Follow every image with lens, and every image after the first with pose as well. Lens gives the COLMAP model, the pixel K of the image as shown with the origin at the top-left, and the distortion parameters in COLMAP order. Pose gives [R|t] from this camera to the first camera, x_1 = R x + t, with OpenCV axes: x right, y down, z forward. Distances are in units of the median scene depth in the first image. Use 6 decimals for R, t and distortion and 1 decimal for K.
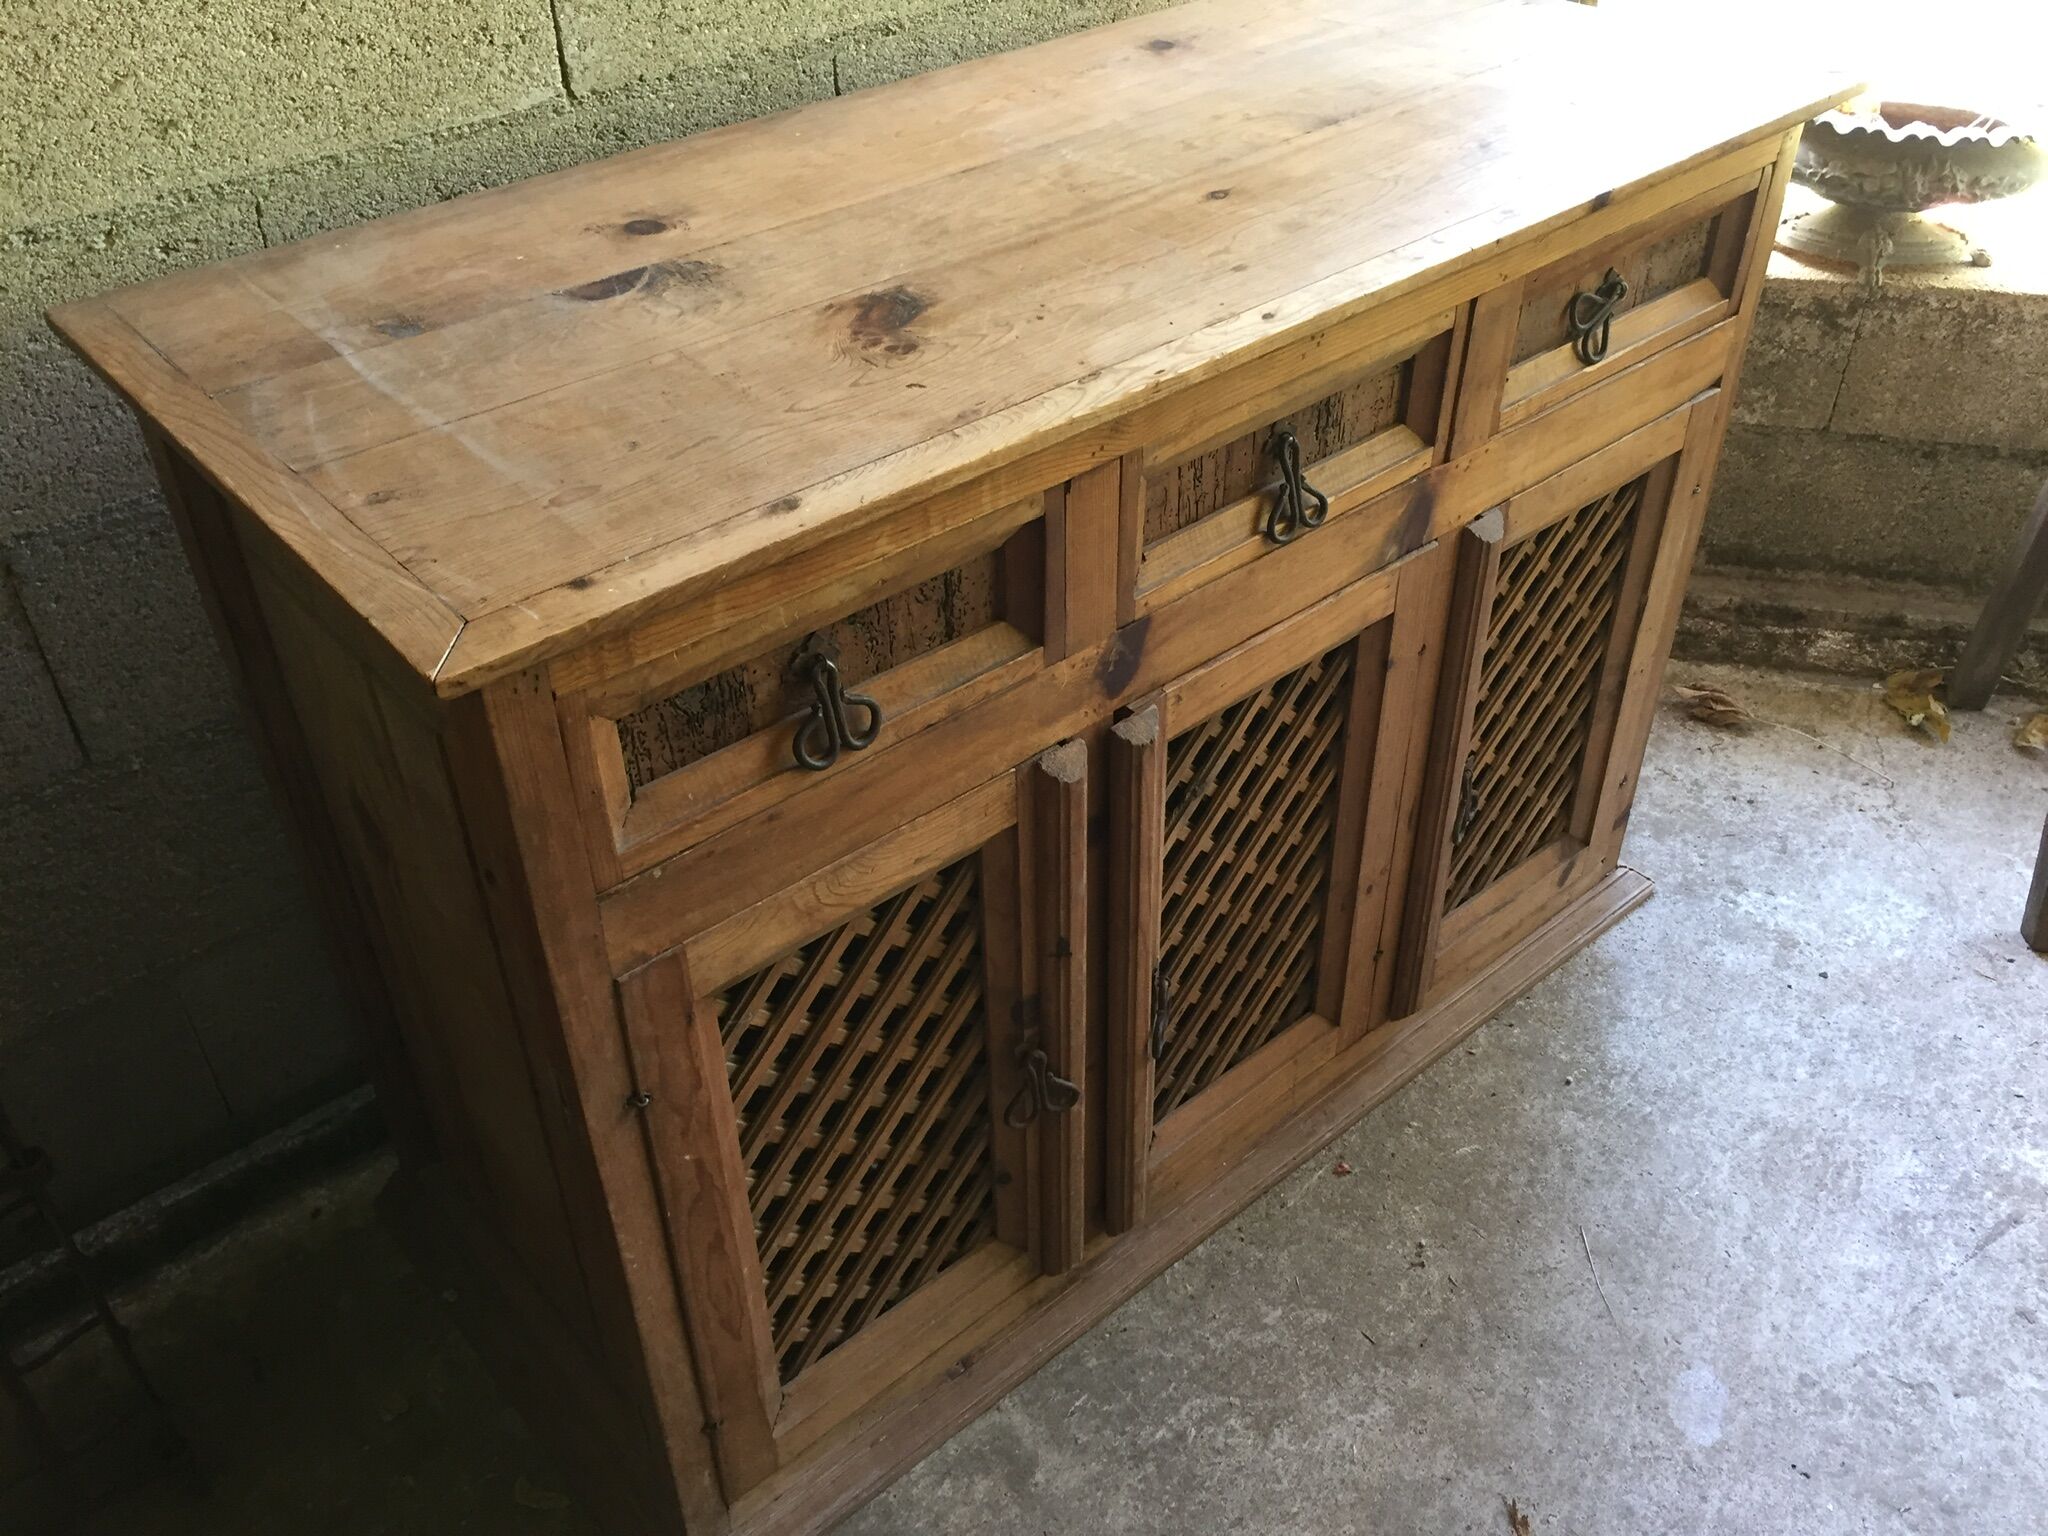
lens RADIAL K [[1768.9, 0, 1024.0], [0, 1768.9, 768.0], [0, 0, 1]] dist [0.113395, -0.192386]
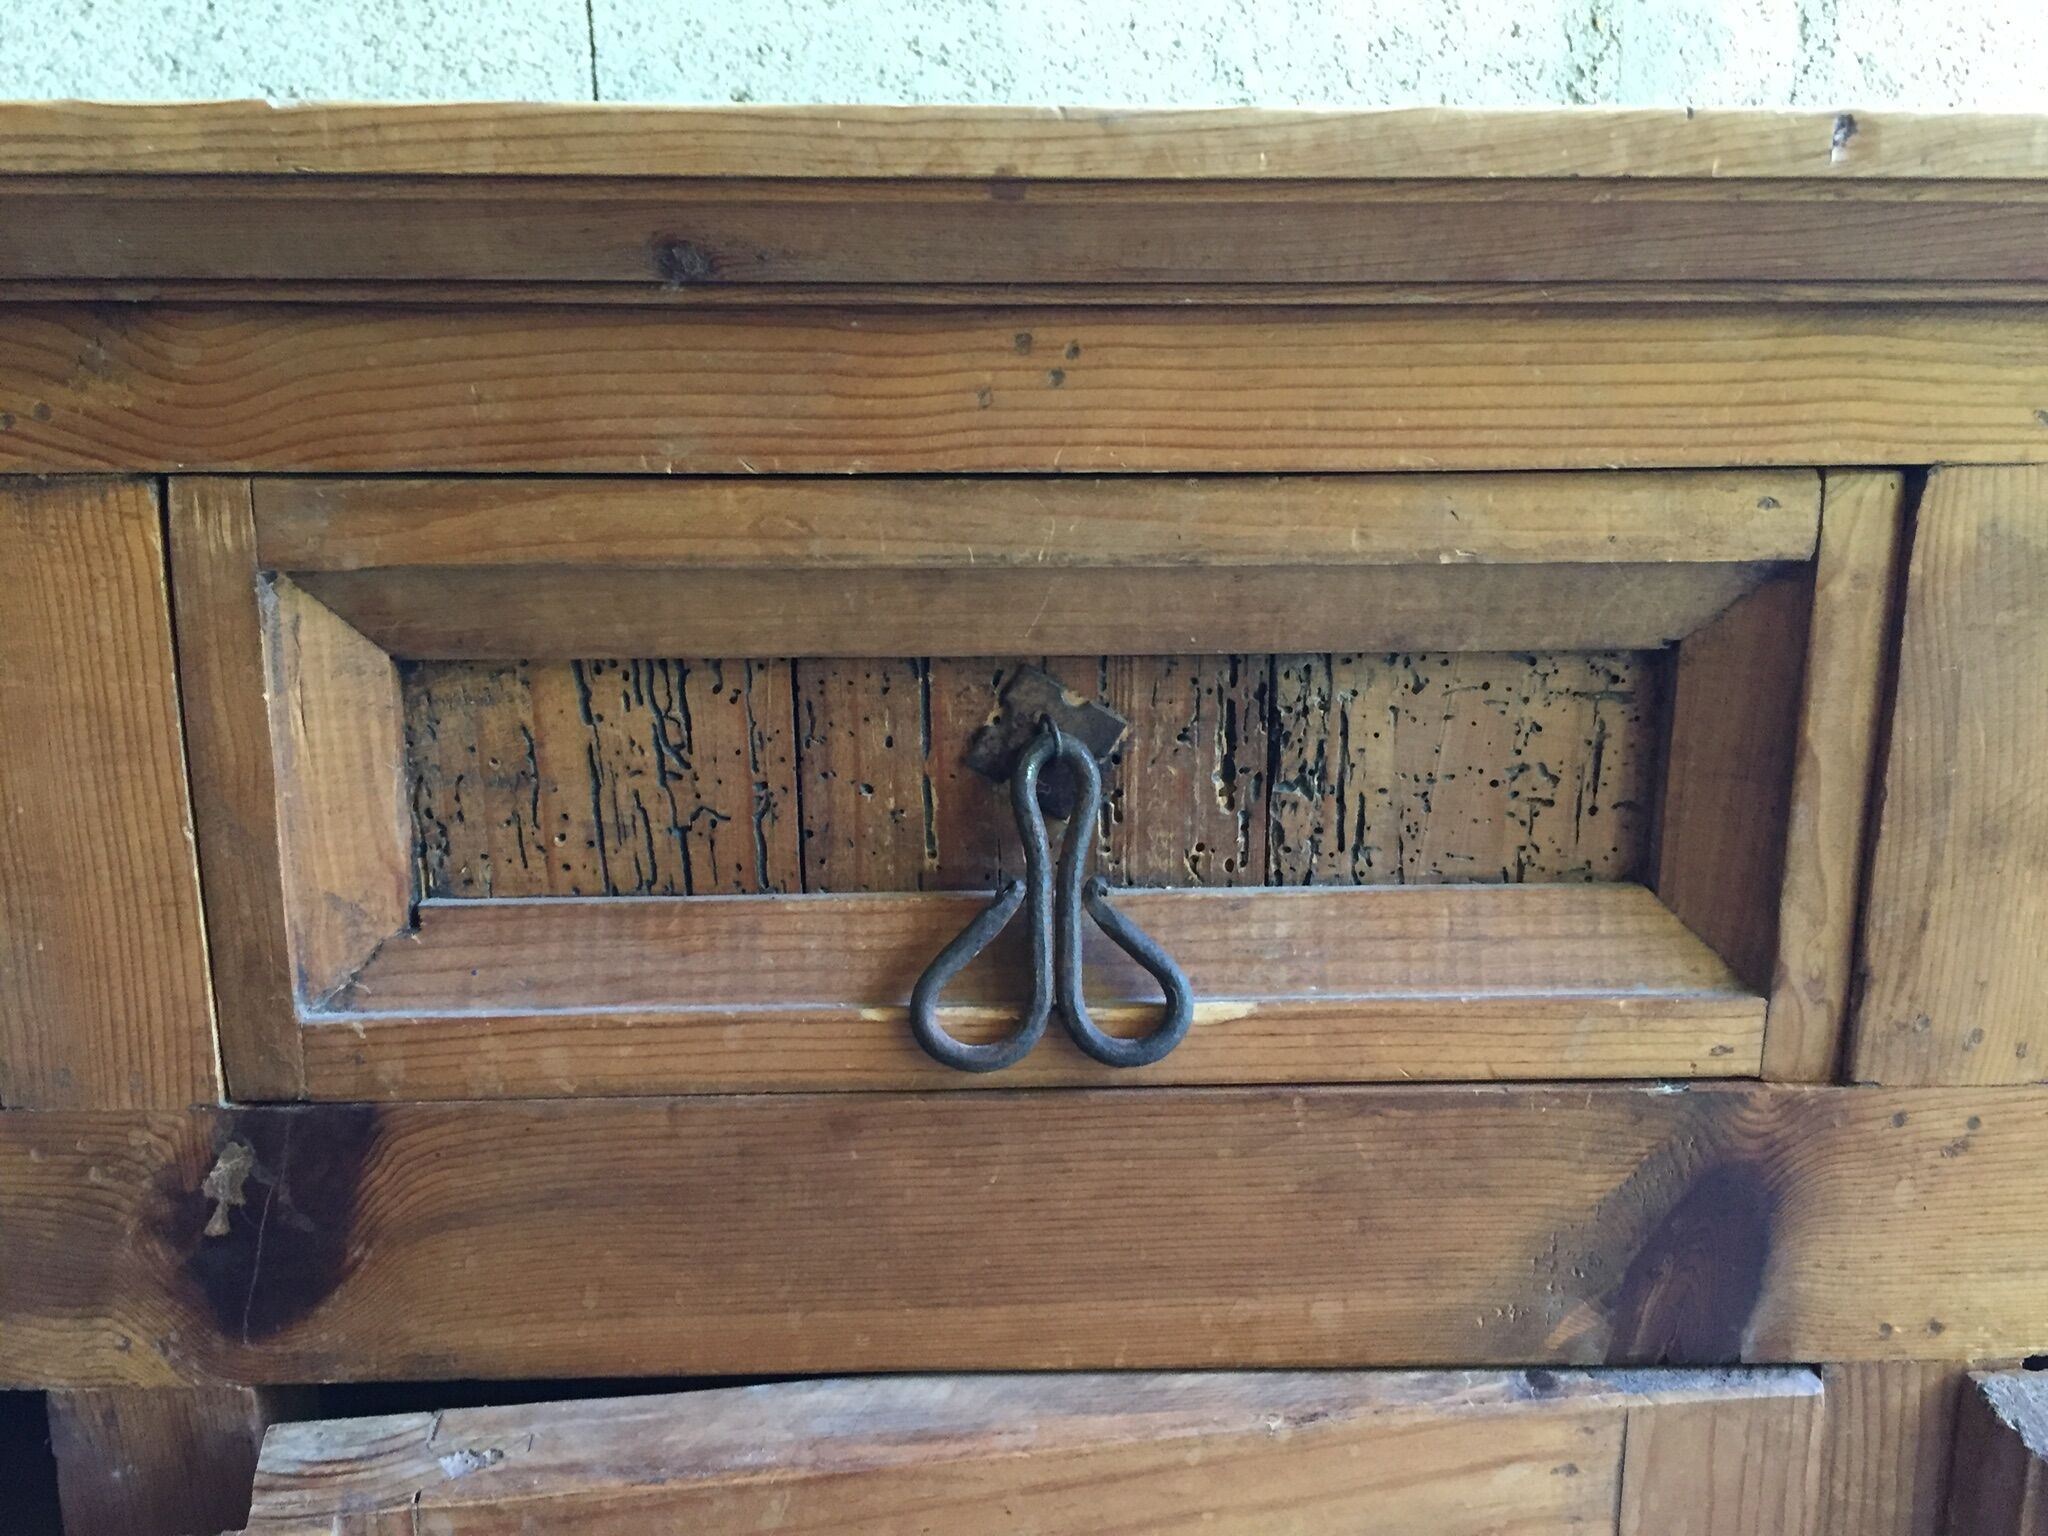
lens RADIAL K [[1768.9, 0, 1024.0], [0, 1768.9, 768.0], [0, 0, 1]] dist [0.113395, -0.192386]
pose [[0.768258, 0.147993, -0.622798, 0.329712], [-0.397473, 0.872924, -0.282877, -0.089141], [0.501792, 0.464868, 0.729454, 0.756066]]
